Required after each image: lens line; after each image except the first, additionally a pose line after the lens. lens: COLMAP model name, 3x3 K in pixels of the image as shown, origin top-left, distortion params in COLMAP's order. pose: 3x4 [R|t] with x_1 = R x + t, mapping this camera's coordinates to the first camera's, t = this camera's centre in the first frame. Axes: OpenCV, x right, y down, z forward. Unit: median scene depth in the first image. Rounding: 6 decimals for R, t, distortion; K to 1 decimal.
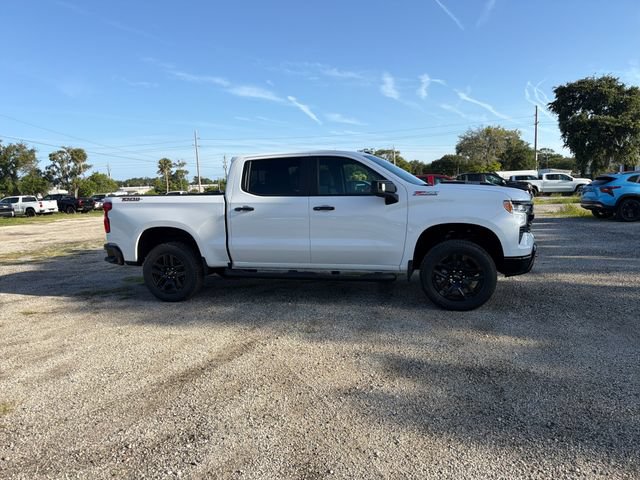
lens RADIAL K [[448.1, 0, 315.6], [0, 448.1, 239.9], [0, 0, 1]] dist [0.099213, -0.130046]
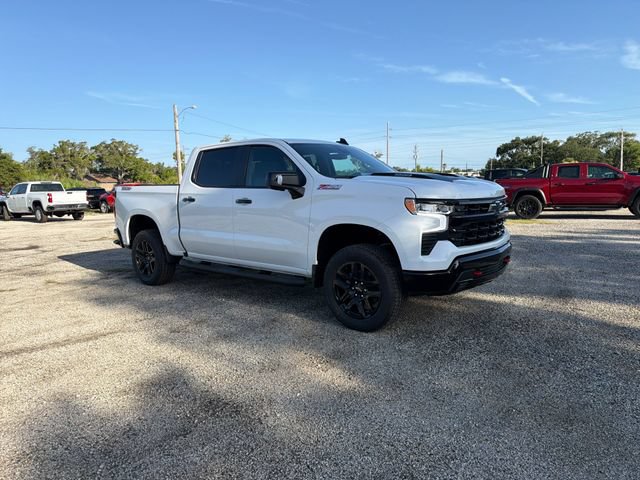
lens RADIAL K [[448.1, 0, 315.6], [0, 448.1, 239.9], [0, 0, 1]] dist [0.099213, -0.130046]
pose [[0.907462, 0.061996, -0.415535, 0.504703], [-0.053247, 0.998048, 0.032622, -0.026774], [0.416746, -0.007477, 0.908992, 0.201289]]
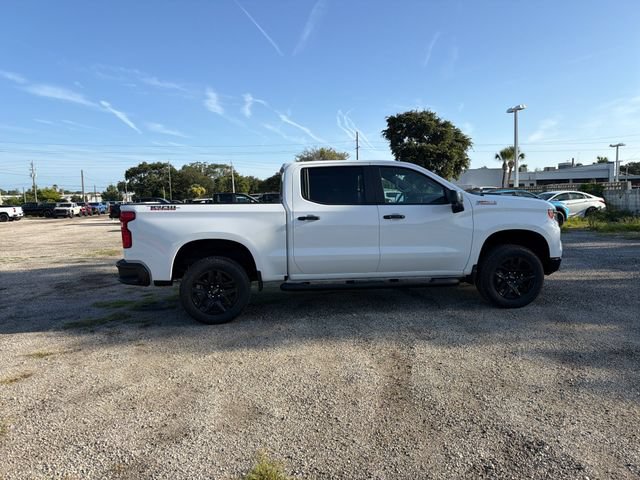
lens RADIAL K [[448.1, 0, 315.6], [0, 448.1, 239.9], [0, 0, 1]] dist [0.099213, -0.130046]
pose [[0.930373, -0.020220, 0.366057, -0.479885], [0.032272, 0.999119, -0.026833, 0.002918], [-0.365192, 0.036778, 0.930205, 0.114619]]
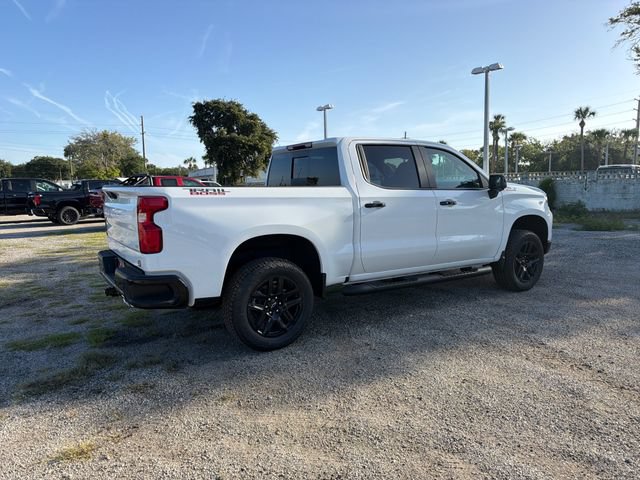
lens RADIAL K [[448.1, 0, 315.6], [0, 448.1, 239.9], [0, 0, 1]] dist [0.099213, -0.130046]
pose [[0.661686, -0.060868, 0.747306, -0.795708], [0.073525, 0.997163, 0.016118, -0.027814], [-0.746167, 0.044280, 0.664284, 0.545748]]
